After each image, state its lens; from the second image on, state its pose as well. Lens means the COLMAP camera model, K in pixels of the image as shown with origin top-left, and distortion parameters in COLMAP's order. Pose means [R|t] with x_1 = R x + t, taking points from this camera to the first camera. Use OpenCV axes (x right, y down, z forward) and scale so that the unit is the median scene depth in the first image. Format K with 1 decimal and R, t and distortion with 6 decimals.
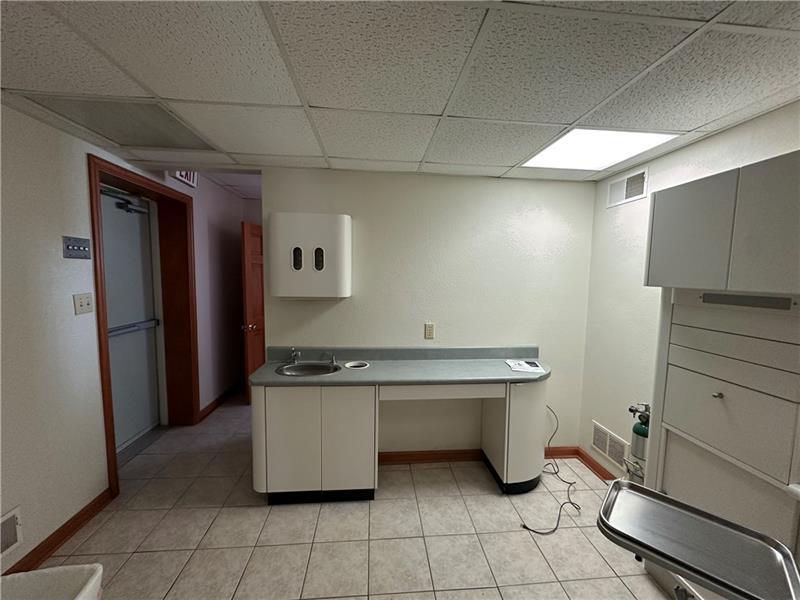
lens RADIAL K [[322.7, 0, 400.4], [0, 322.7, 300.9], [0, 0, 1]] dist [0.000384, -0.000302]
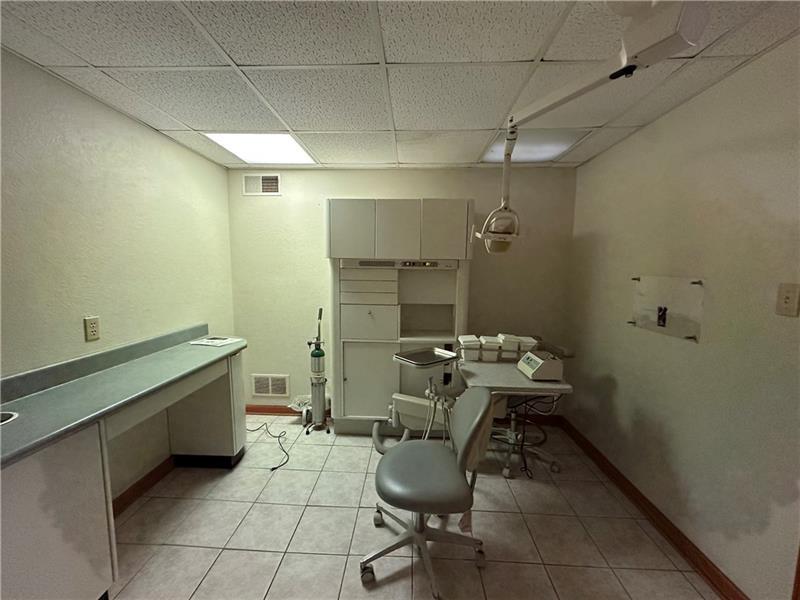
lens RADIAL K [[322.7, 0, 401.6], [0, 322.7, 300.8], [0, 0, 1]] dist [0.000384, -0.000302]
pose [[0.110401, -0.116258, 0.987064, -0.576289], [0.075368, 0.991255, 0.108321, 0.013811], [-0.991025, 0.062434, 0.118197, 0.340895]]
